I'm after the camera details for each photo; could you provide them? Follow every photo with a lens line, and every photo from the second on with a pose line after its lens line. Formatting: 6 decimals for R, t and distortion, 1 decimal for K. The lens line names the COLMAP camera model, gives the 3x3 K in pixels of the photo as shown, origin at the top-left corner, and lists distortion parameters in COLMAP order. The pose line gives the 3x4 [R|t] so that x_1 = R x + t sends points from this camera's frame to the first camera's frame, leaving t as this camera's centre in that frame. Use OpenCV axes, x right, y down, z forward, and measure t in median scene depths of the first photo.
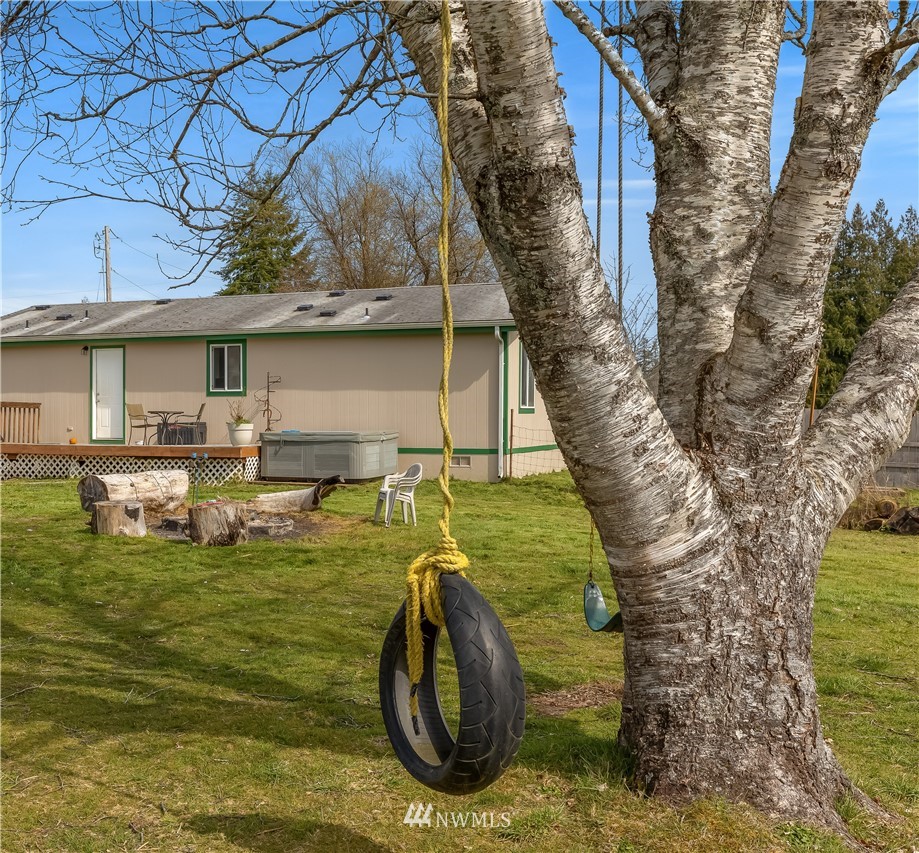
lens RADIAL K [[846.0, 0, 459.5], [0, 846.0, 426.5], [0, 0, 1]] dist [-0.005408, -0.002924]
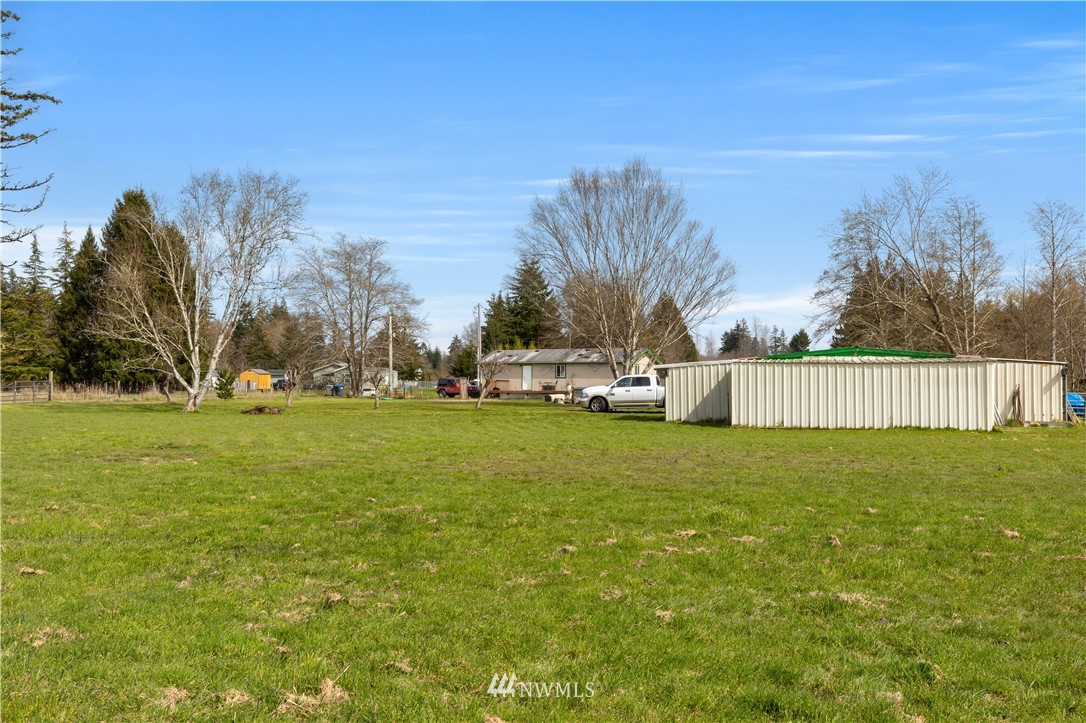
lens RADIAL K [[1119.5, 0, 543.0], [0, 1119.5, 361.5], [0, 0, 1]] dist [-0.001028, 0.001113]
pose [[0.994060, -0.000995, -0.108829, 0.198543], [-0.002670, 0.999434, -0.033525, 0.056883], [0.108800, 0.033617, 0.993495, -4.019705]]
